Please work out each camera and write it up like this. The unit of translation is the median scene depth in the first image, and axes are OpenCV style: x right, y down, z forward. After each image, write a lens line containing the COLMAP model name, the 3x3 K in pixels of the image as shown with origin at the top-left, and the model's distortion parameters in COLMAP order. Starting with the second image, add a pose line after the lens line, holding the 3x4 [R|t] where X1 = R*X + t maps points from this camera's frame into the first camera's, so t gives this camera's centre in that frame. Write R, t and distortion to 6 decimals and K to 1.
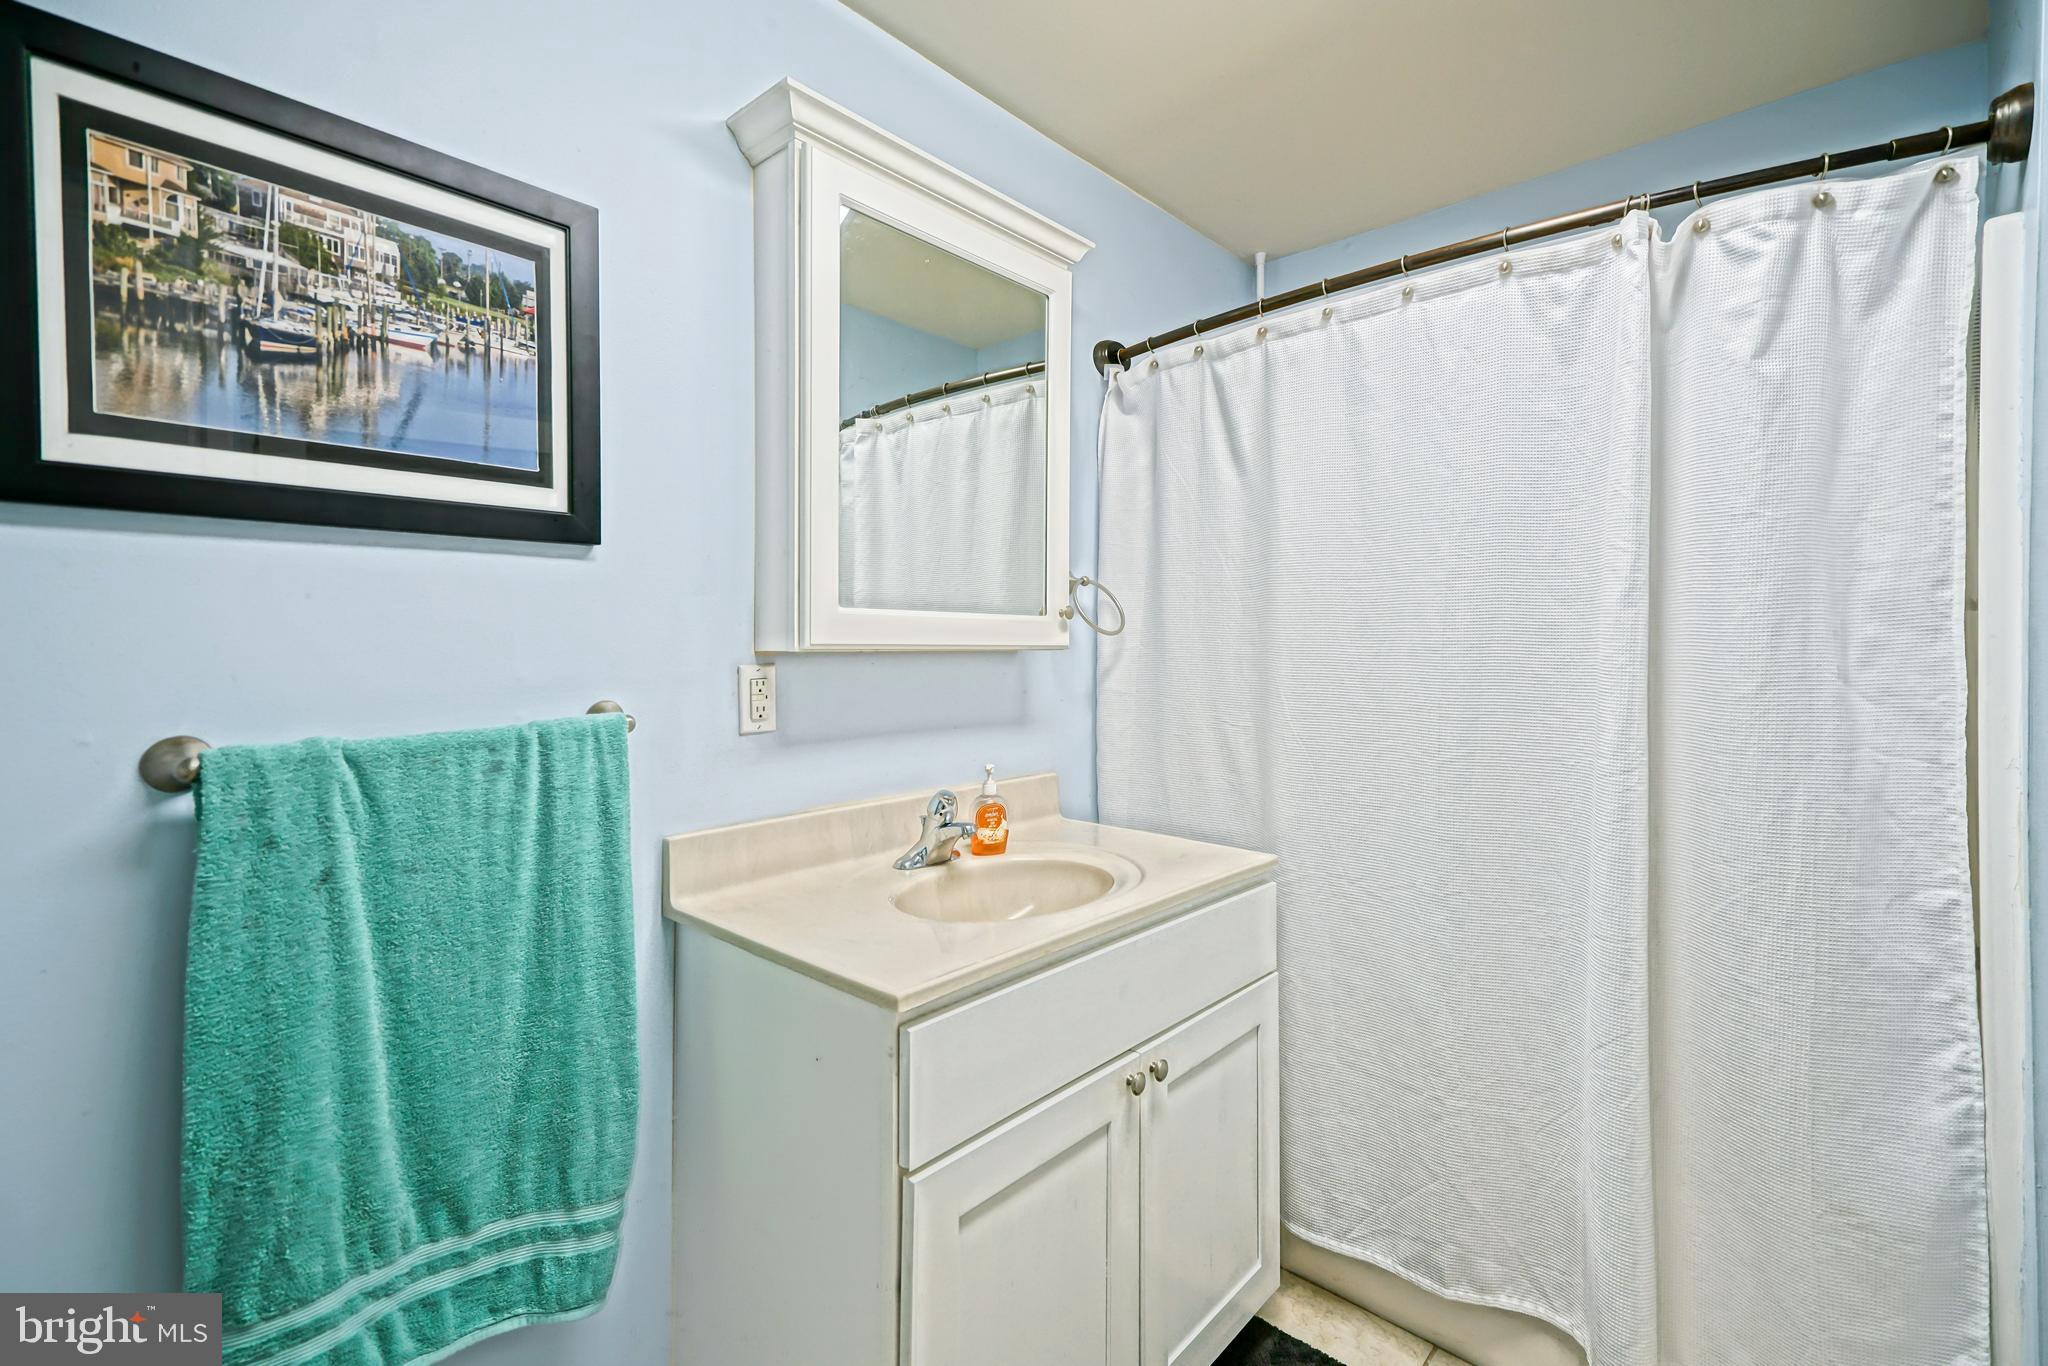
lens RADIAL K [[911.8, 0, 1020.1], [0, 911.8, 672.5], [0, 0, 1]] dist [0.038297, -0.003660]
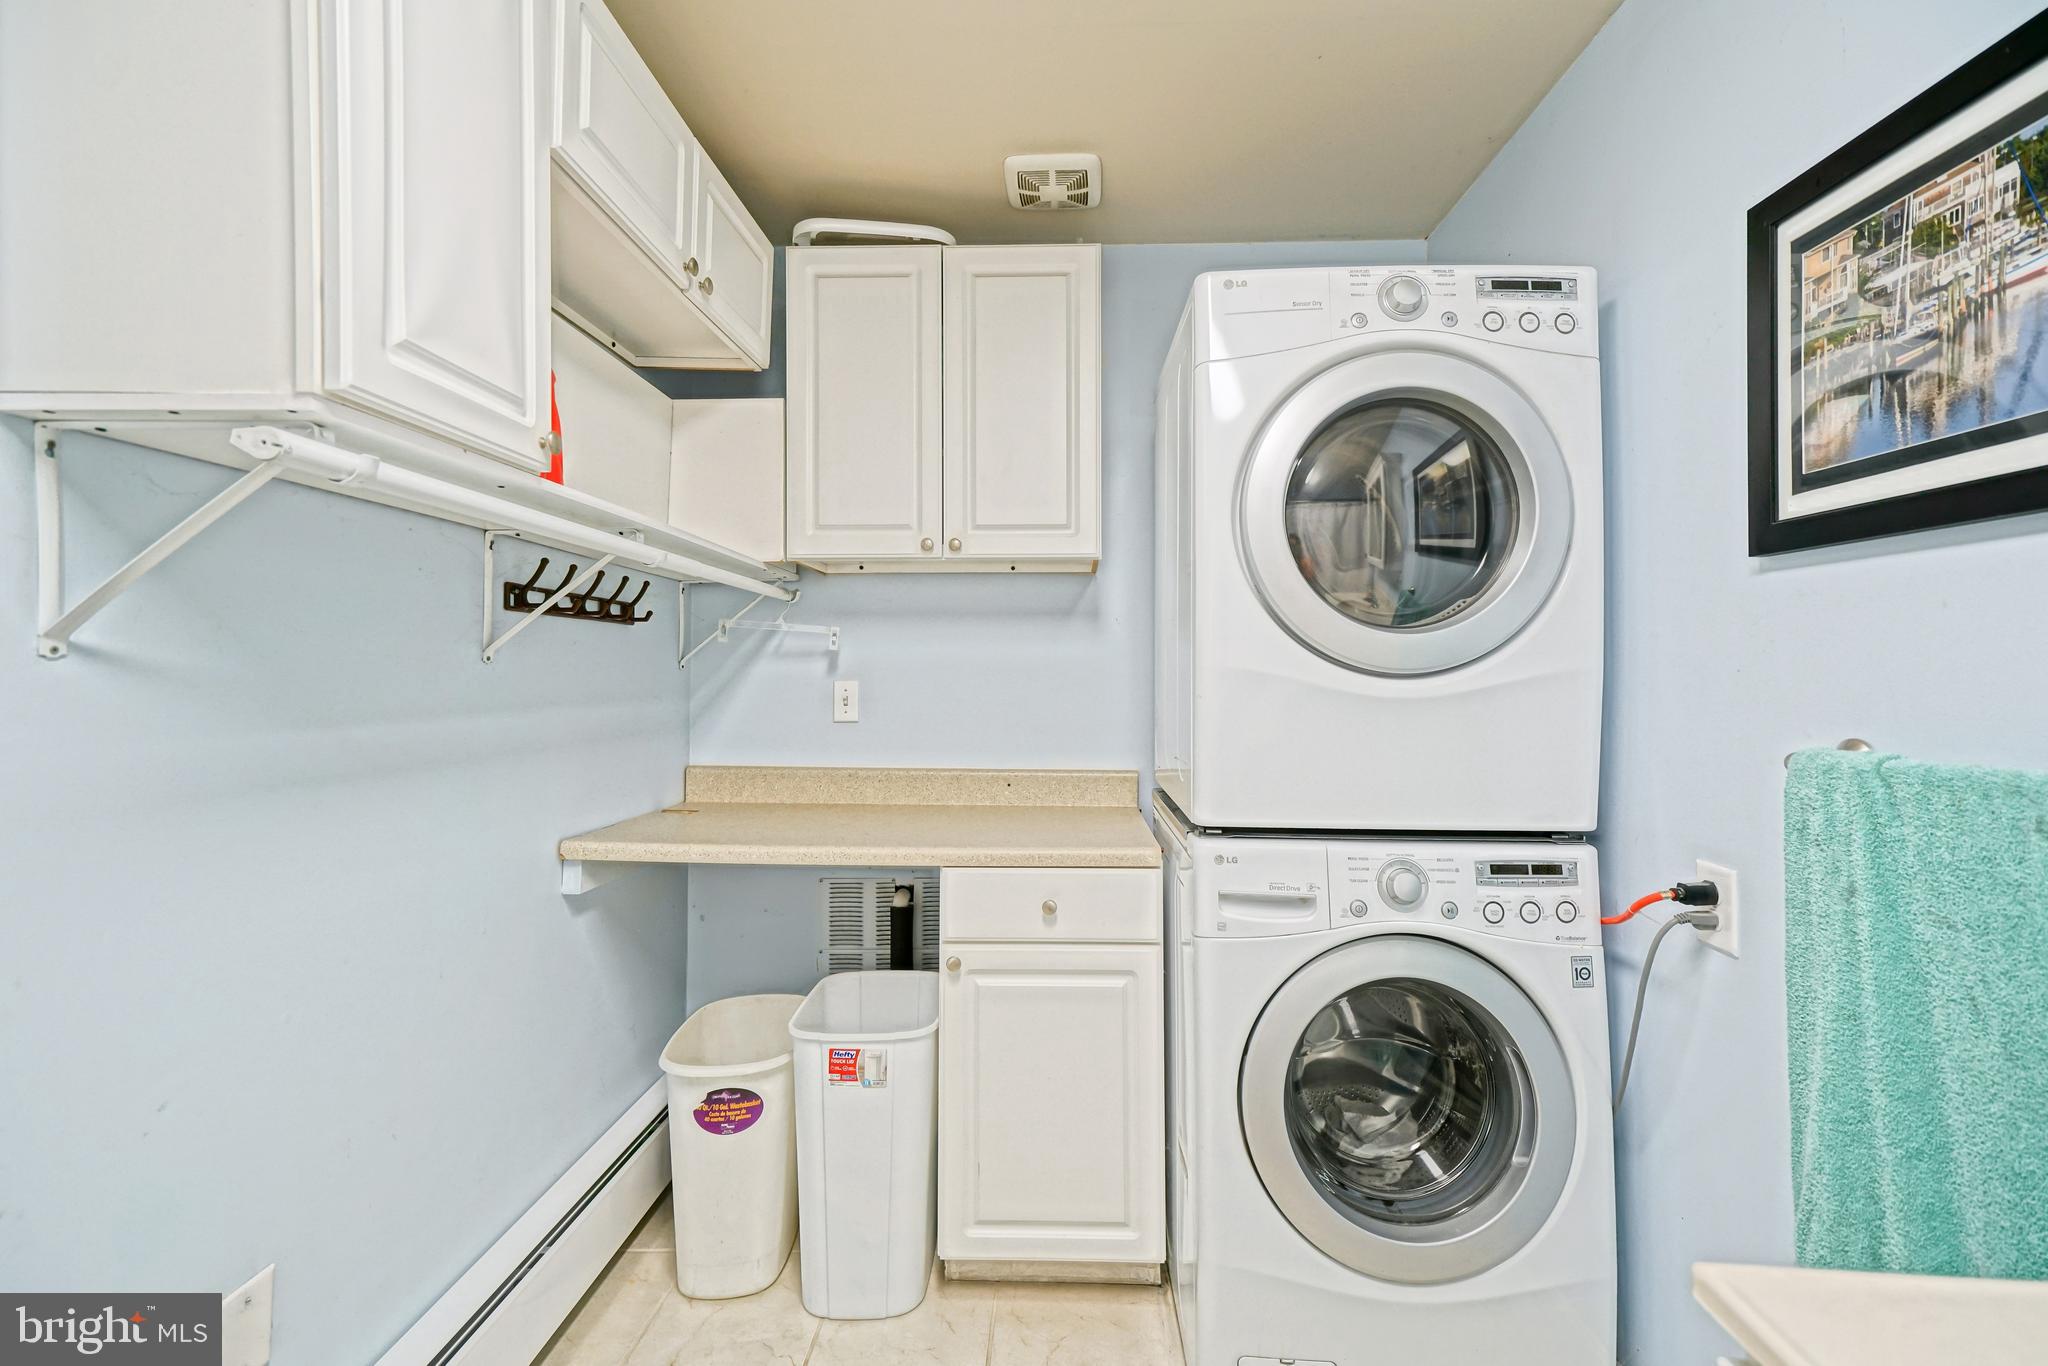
lens RADIAL K [[911.8, 0, 1030.7], [0, 911.8, 661.8], [0, 0, 1]] dist [0.038297, -0.003660]
pose [[-0.776257, 0.001939, -0.630413, 0.535958], [-0.019319, 0.999452, 0.026862, -0.034010], [0.630120, 0.033031, -0.775795, 1.164818]]
